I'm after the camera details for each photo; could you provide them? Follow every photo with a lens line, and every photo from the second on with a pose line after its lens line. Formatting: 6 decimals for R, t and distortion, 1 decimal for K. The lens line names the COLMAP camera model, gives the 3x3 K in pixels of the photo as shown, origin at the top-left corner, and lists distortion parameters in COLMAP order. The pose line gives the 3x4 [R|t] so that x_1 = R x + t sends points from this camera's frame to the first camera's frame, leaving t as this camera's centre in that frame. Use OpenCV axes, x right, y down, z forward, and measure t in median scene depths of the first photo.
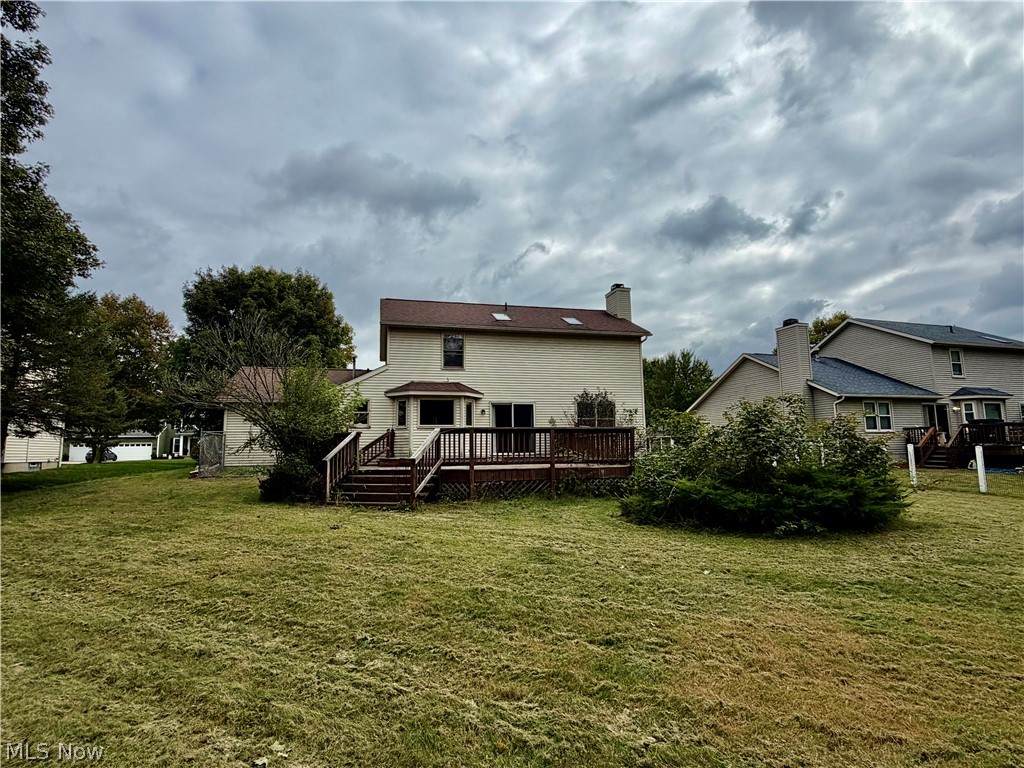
lens RADIAL K [[597.6, 0, 512.0], [0, 597.6, 384.0], [0, 0, 1]] dist [-0.000680, 0.000271]
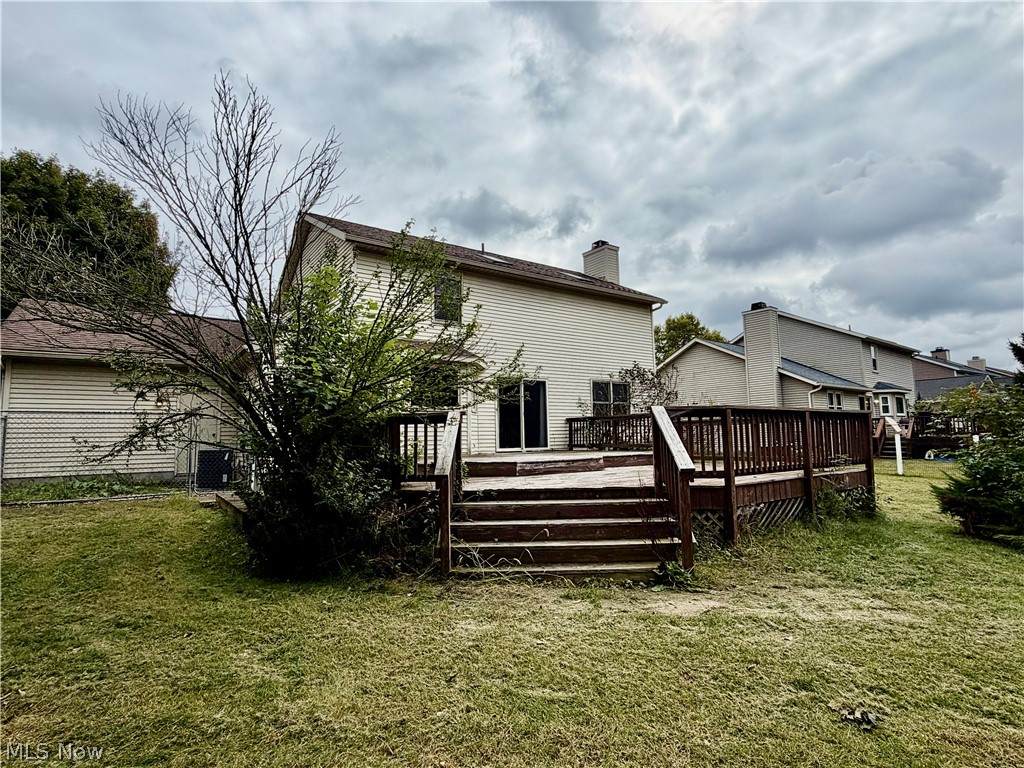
lens RADIAL K [[597.6, 0, 512.0], [0, 597.6, 384.0], [0, 0, 1]] dist [-0.000680, 0.000271]
pose [[0.920692, 0.033053, 0.388889, -0.255908], [-0.040010, 0.999151, 0.009802, 0.027064], [-0.388234, -0.024584, 0.921233, 0.298198]]
